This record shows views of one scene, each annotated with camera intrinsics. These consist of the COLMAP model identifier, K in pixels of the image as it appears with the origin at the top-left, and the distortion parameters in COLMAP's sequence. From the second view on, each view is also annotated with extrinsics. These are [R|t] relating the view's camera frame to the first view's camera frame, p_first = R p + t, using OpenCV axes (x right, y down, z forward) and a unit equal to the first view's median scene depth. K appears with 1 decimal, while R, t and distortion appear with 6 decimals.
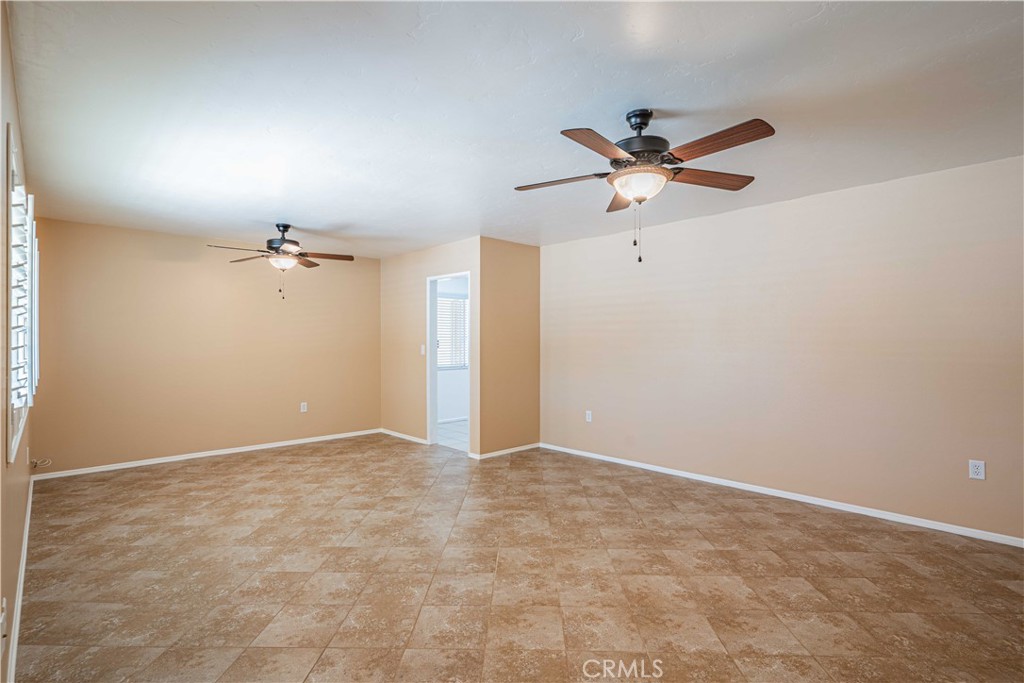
lens RADIAL K [[491.8, 0, 510.6], [0, 491.8, 339.8], [0, 0, 1]] dist [-0.000103, -0.001557]
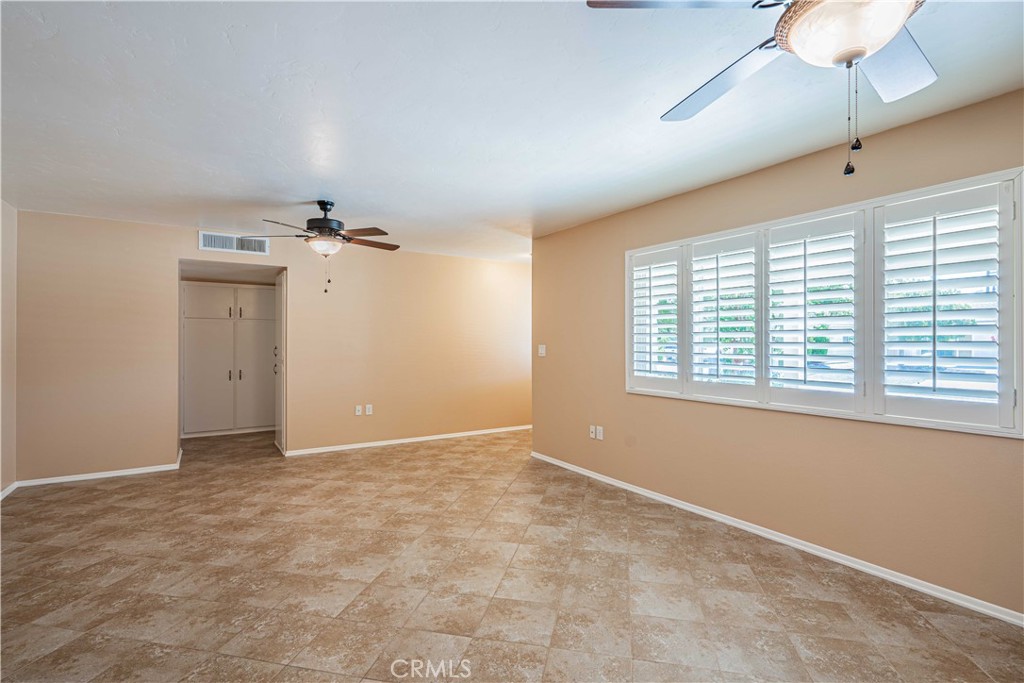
lens RADIAL K [[491.8, 0, 511.9], [0, 491.8, 340.7], [0, 0, 1]] dist [-0.000103, -0.001557]
pose [[-0.982147, 0.001096, 0.188112, -0.515464], [0.000594, 0.999996, -0.002725, 0.005592], [-0.188114, -0.002564, -0.982144, 1.960901]]
